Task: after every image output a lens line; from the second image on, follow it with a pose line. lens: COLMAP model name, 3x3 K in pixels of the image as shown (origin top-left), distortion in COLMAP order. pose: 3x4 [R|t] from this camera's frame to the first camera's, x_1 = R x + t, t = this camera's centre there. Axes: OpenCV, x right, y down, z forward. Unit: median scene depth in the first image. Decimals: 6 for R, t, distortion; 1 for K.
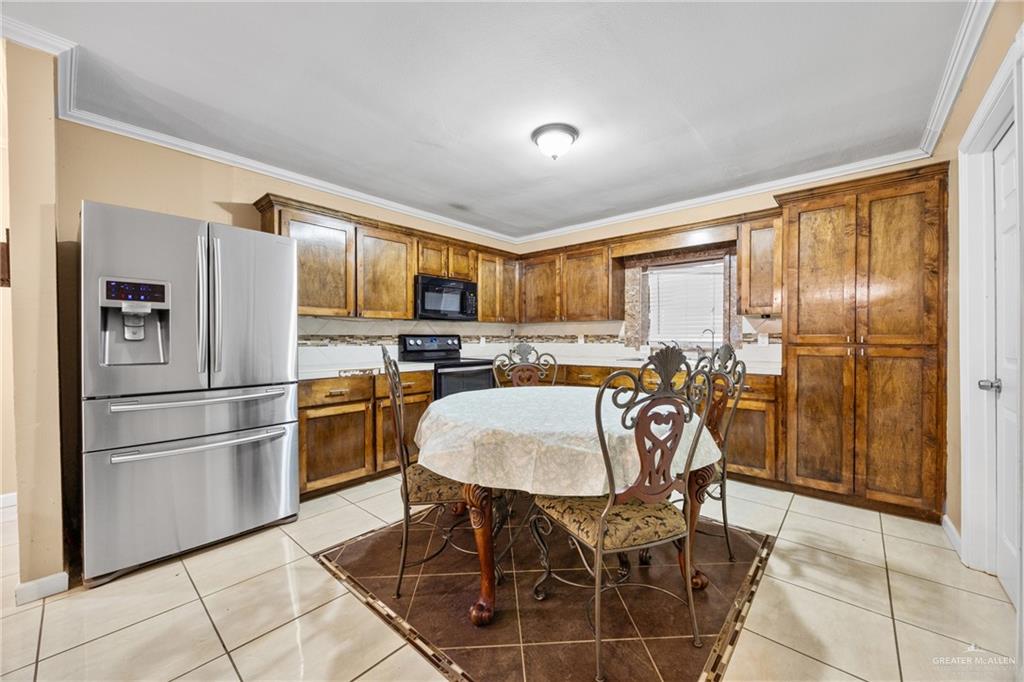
lens RADIAL K [[392.7, 0, 517.4], [0, 392.7, 341.1], [0, 0, 1]] dist [-0.000034, 0.000001]
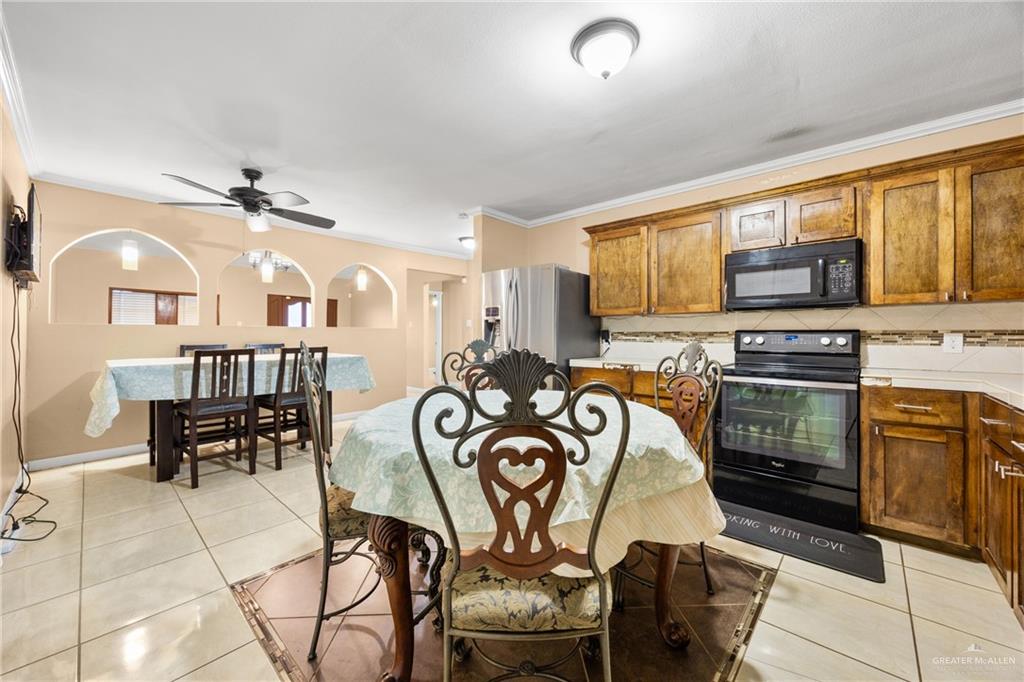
lens RADIAL K [[392.7, 0, 517.6], [0, 392.7, 333.2], [0, 0, 1]] dist [-0.000034, 0.000001]
pose [[-0.011885, -0.002976, -0.999925, 0.565636], [-0.010098, 0.999945, -0.002856, -0.004869], [0.999878, 0.010063, -0.011915, 0.614139]]
